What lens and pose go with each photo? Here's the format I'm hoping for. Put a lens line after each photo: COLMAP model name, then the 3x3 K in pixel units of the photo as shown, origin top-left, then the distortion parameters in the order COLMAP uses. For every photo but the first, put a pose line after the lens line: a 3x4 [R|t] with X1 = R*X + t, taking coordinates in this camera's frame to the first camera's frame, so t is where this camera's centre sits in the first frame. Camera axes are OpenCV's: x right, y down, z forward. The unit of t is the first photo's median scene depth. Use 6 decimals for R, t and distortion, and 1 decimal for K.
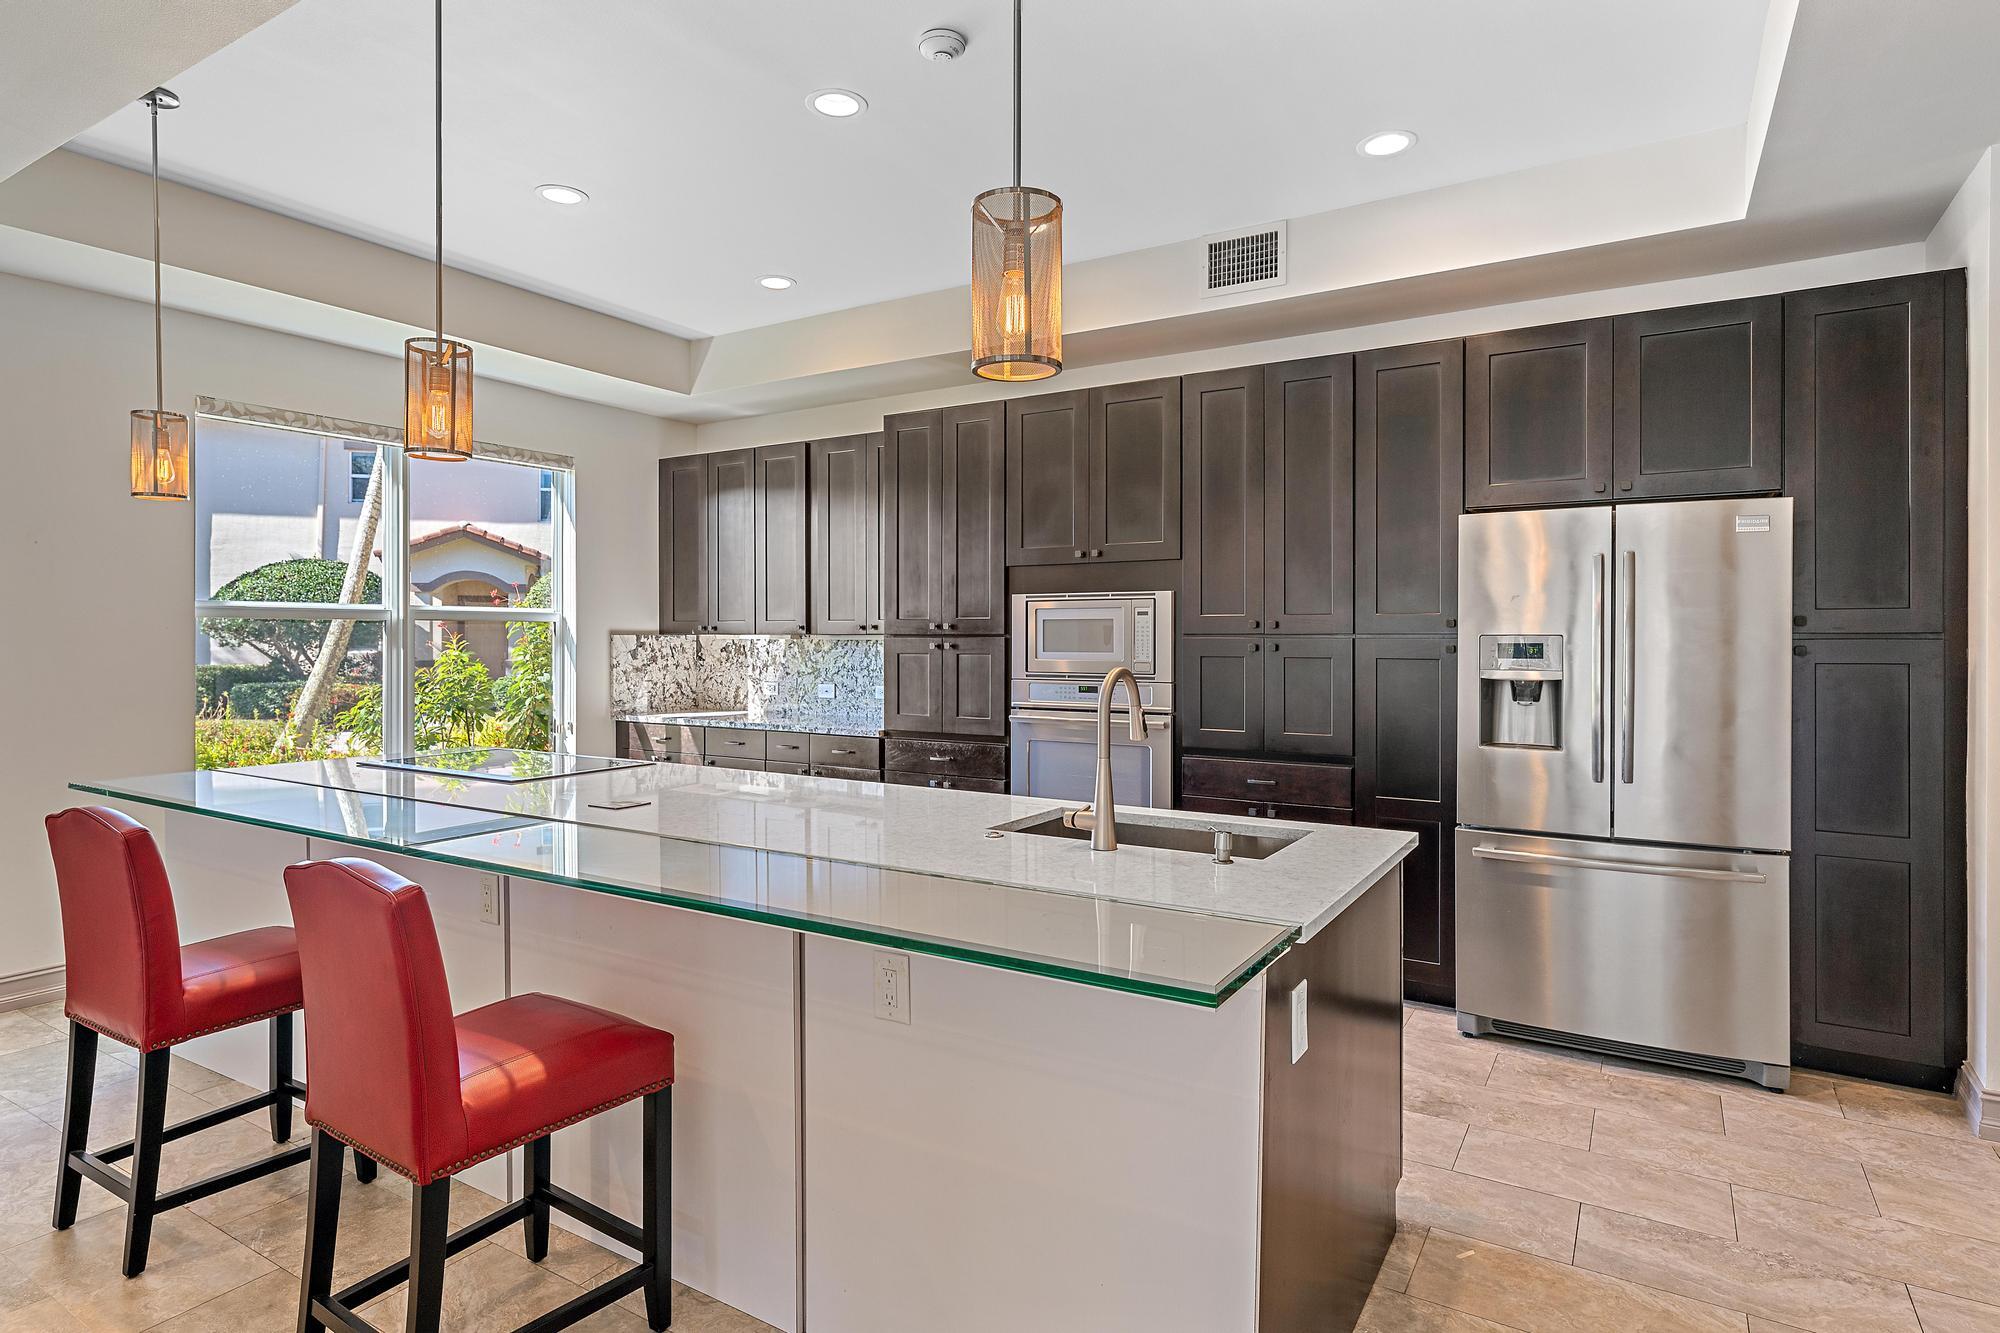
lens RADIAL K [[1060.5, 0, 1007.0], [0, 1060.5, 642.7], [0, 0, 1]] dist [0.006139, 0.001402]
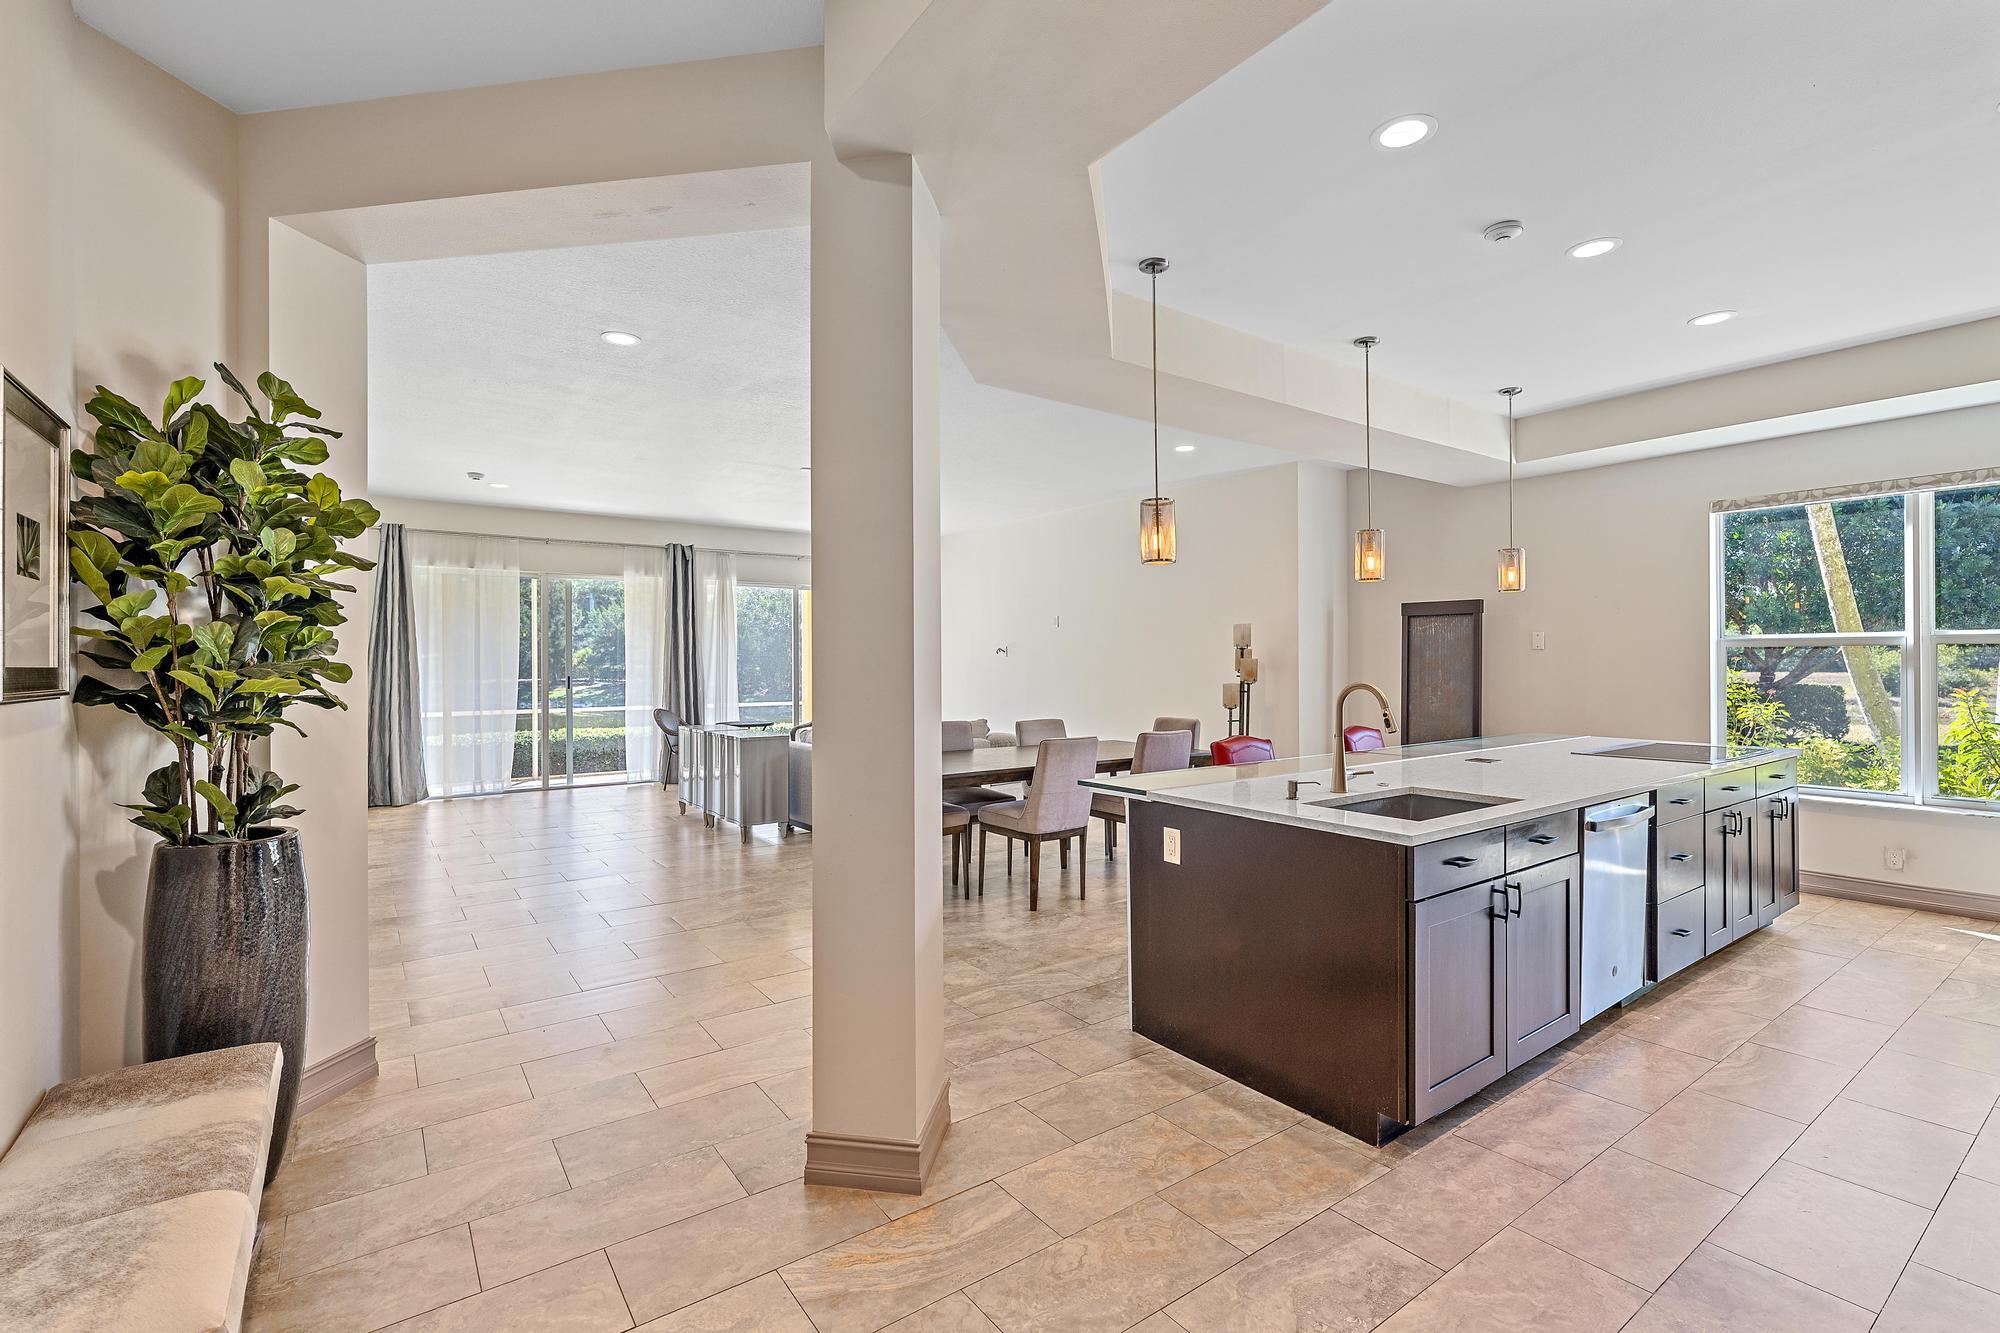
lens RADIAL K [[906.6, 0, 1000.0], [0, 906.6, 666.5], [0, 0, 1]] dist [-0.001458, -0.000276]
pose [[-0.387015, 0.006091, -0.922053, 0.763771], [-0.001271, 0.999974, 0.007139, -0.003364], [0.922073, 0.003935, -0.386997, 0.511077]]
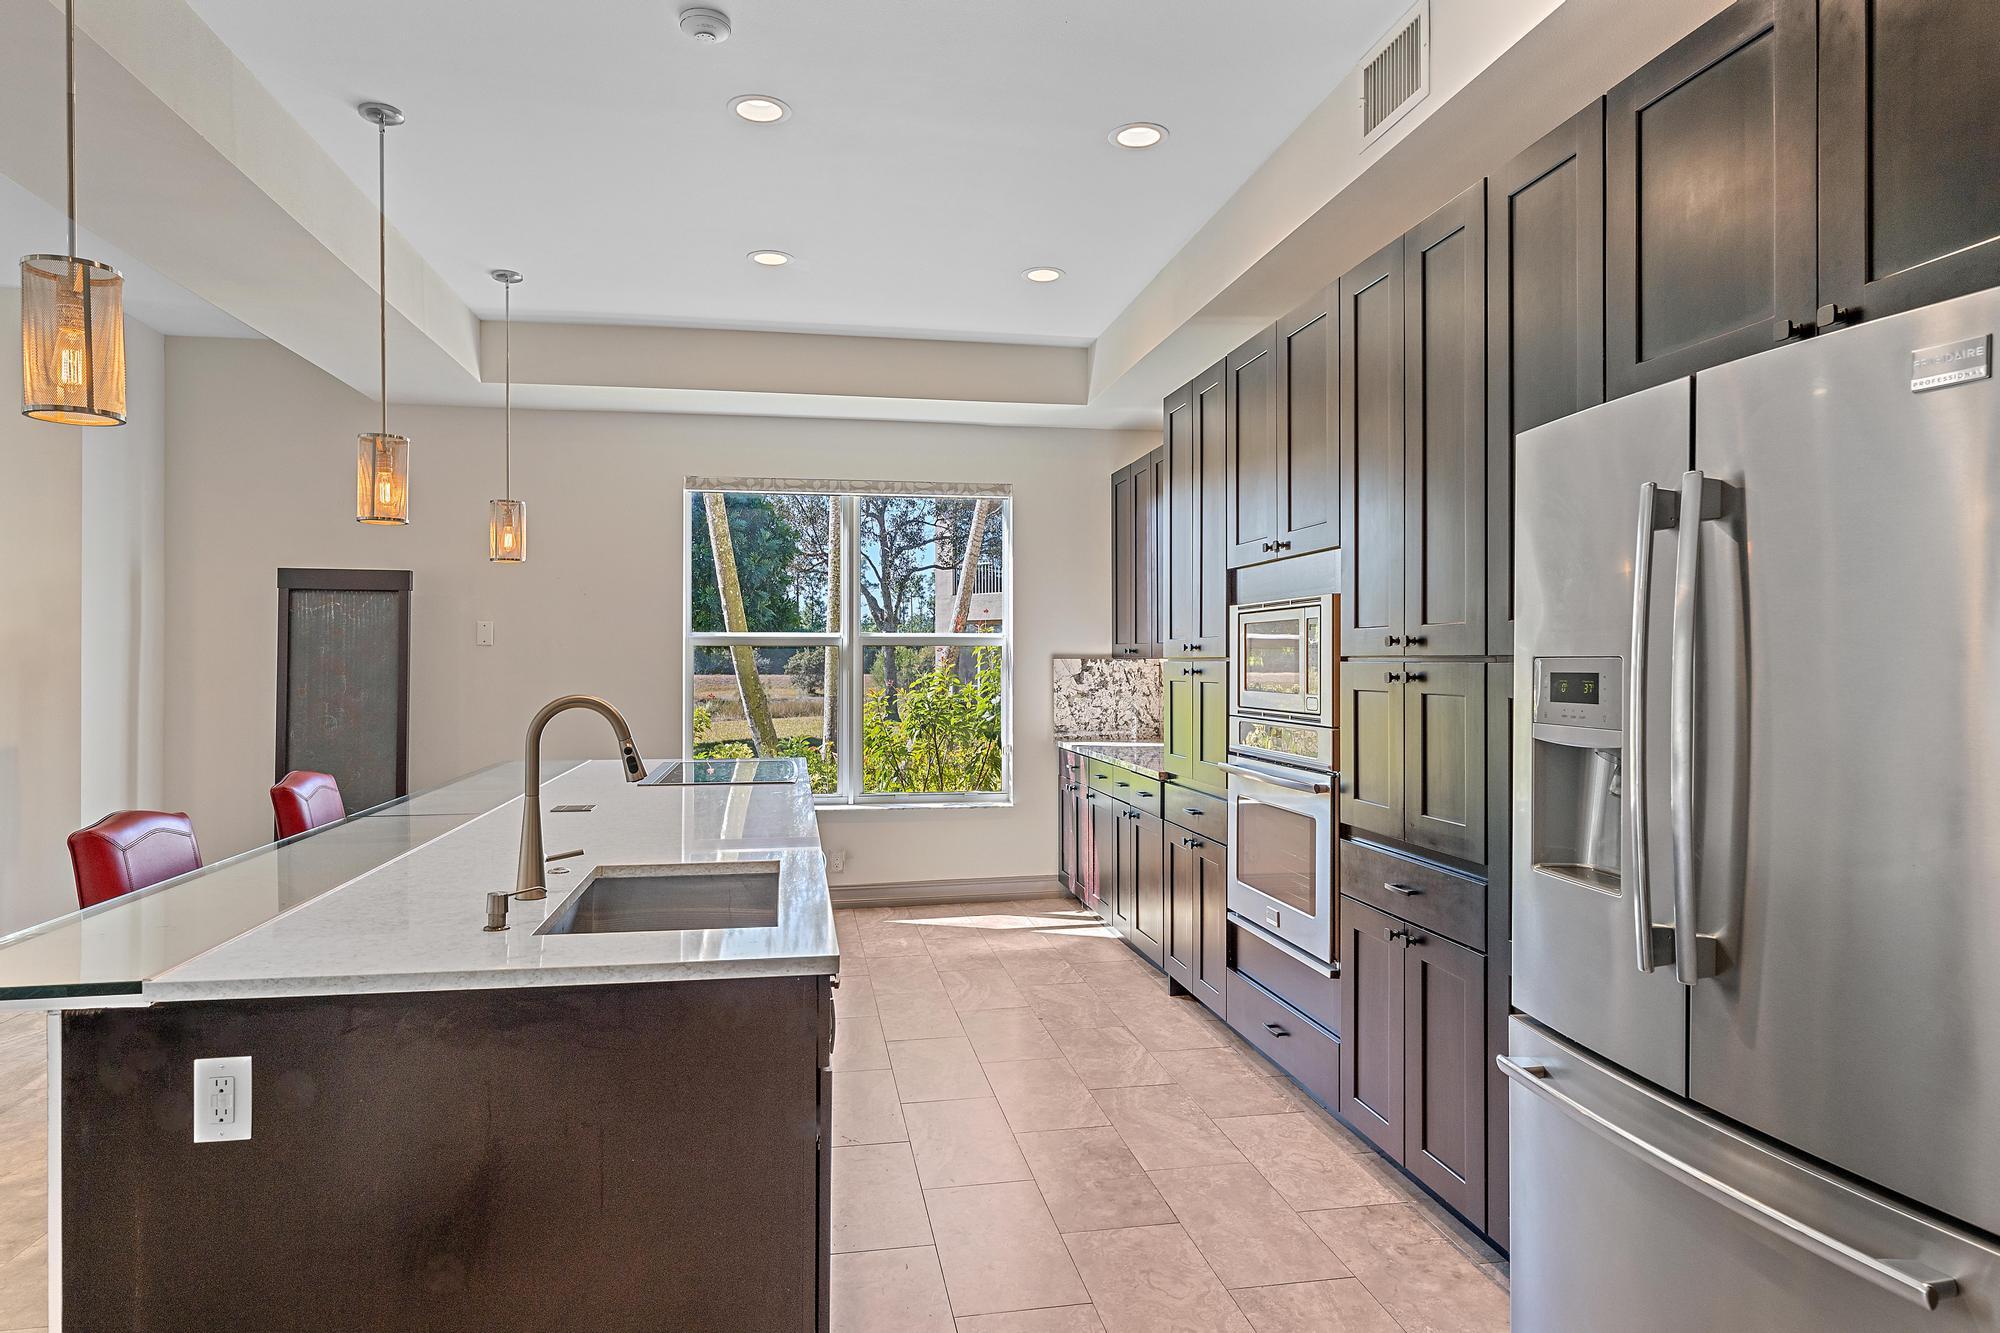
lens RADIAL K [[1162.0, 0, 1000.0], [0, 1162.0, 666.5], [0, 0, 1]] dist [-0.003209, -0.000247]
pose [[0.658400, 0.004199, -0.752656, 0.525662], [-0.005597, 0.999984, 0.000683, -0.000837], [0.752647, 0.003763, 0.658413, 0.317726]]
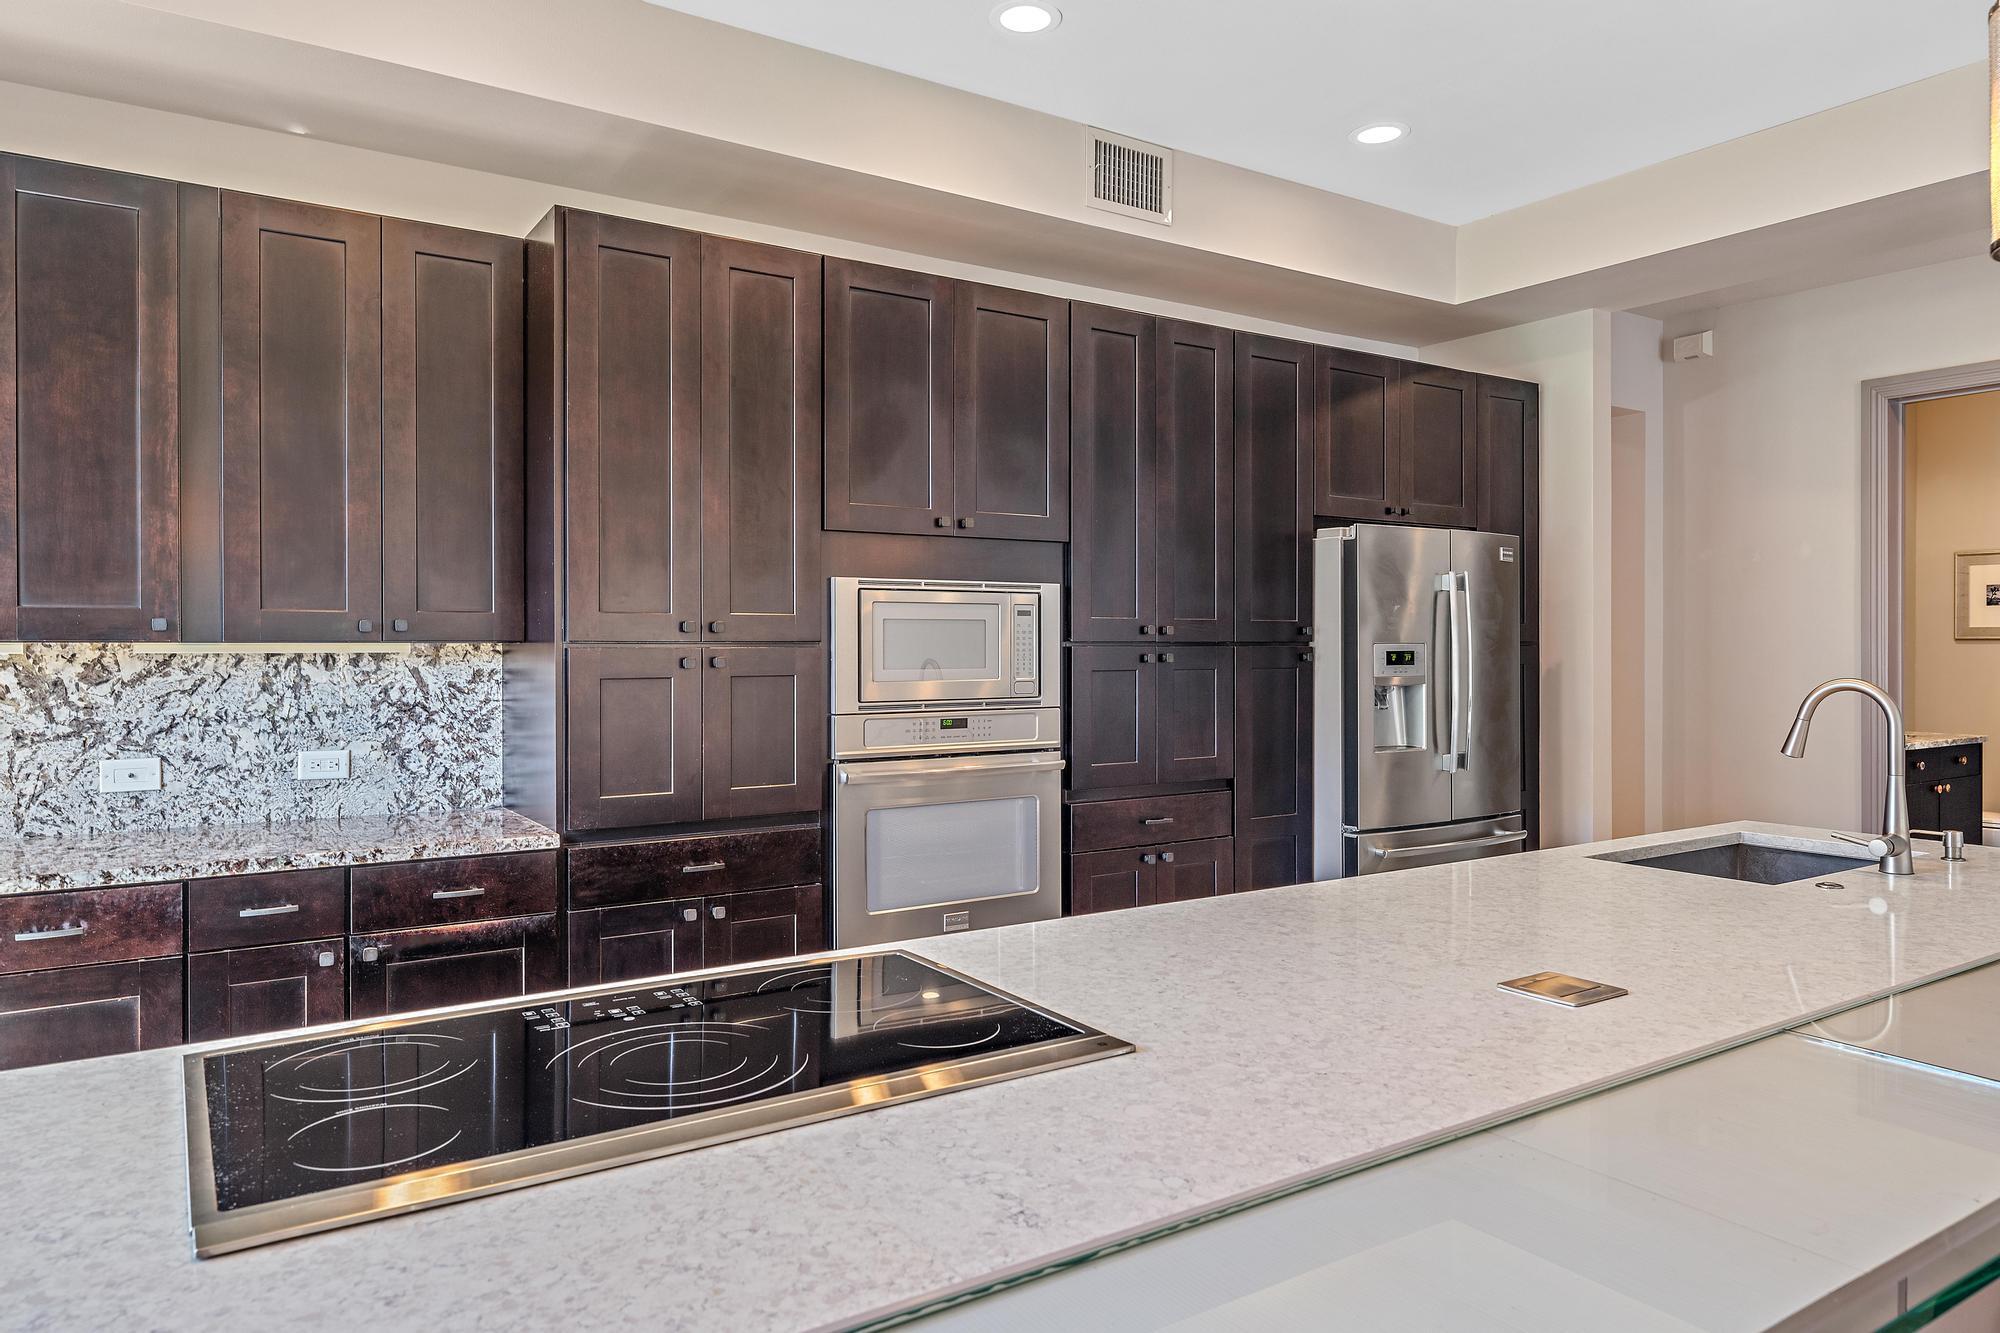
lens RADIAL K [[1267.3, 0, 942.9], [0, 1267.3, 638.9], [0, 0, 1]] dist [0.020276, 0.000722]
pose [[0.454778, 0.001295, 0.890604, -0.619003], [0.006529, 0.999967, -0.004787, -0.005788], [-0.890581, 0.007992, 0.454755, 0.611558]]
